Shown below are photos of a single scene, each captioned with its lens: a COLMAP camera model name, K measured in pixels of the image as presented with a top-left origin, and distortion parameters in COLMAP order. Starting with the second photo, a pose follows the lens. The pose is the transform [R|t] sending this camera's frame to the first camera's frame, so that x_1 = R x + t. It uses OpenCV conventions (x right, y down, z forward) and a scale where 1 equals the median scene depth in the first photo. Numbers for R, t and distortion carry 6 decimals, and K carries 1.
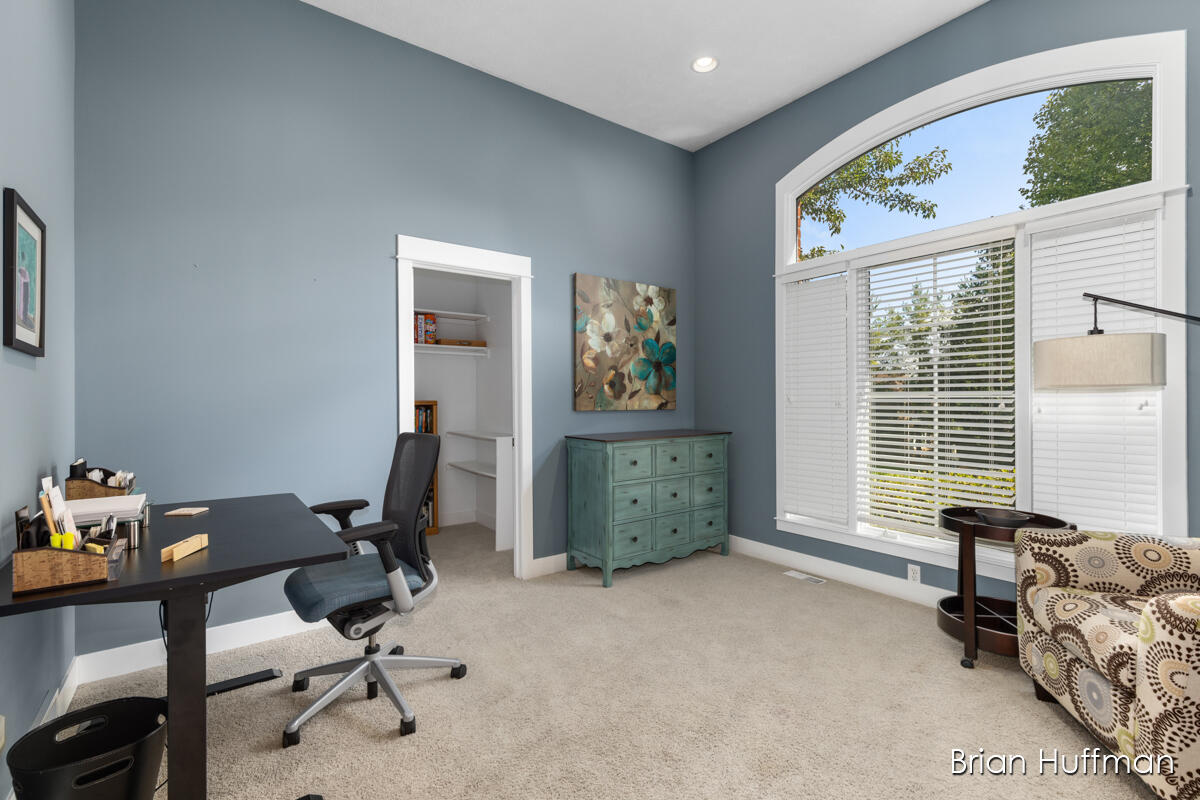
lens RADIAL K [[538.8, 0, 601.8], [0, 538.8, 399.5], [0, 0, 1]] dist [0.007372, -0.001569]
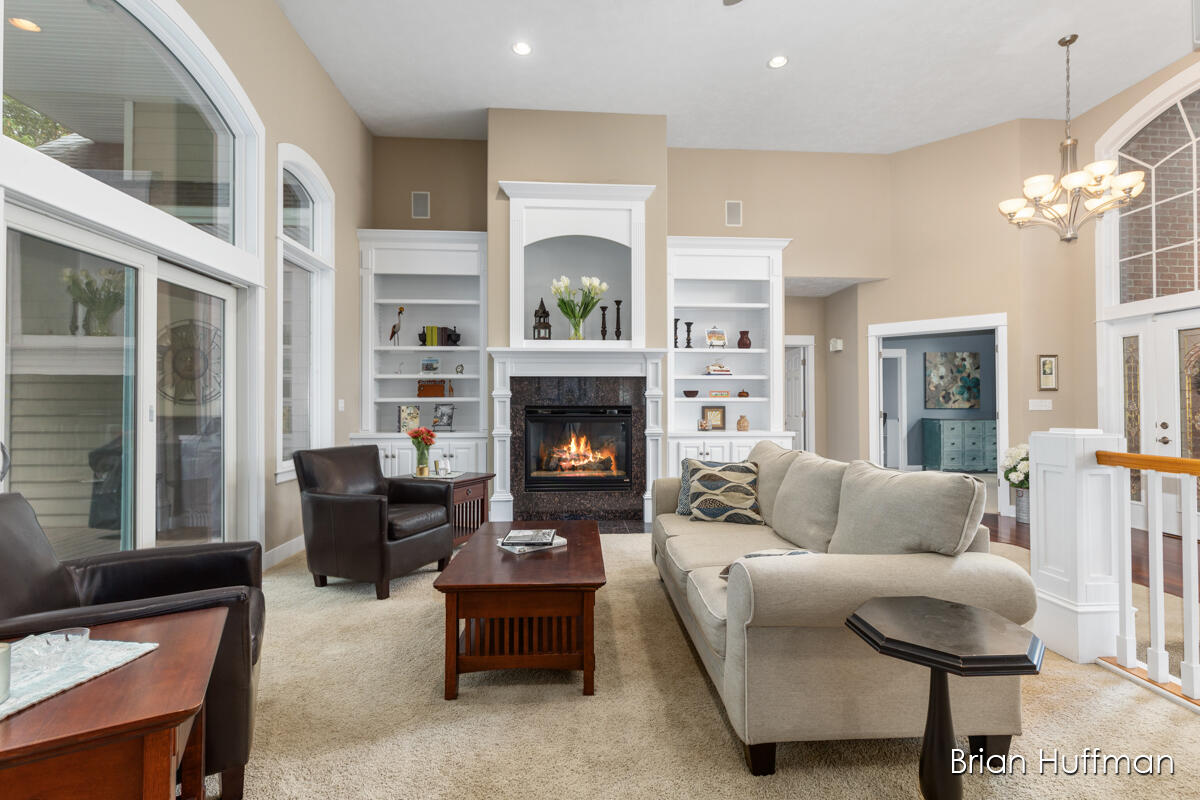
lens RADIAL K [[538.8, 0, 606.7], [0, 538.8, 394.9], [0, 0, 1]] dist [0.007372, -0.001569]
pose [[0.841599, -0.004972, -0.540080, 0.052772], [-0.001611, 0.999930, -0.011716, -0.007659], [0.540101, 0.010730, 0.841532, -1.741399]]
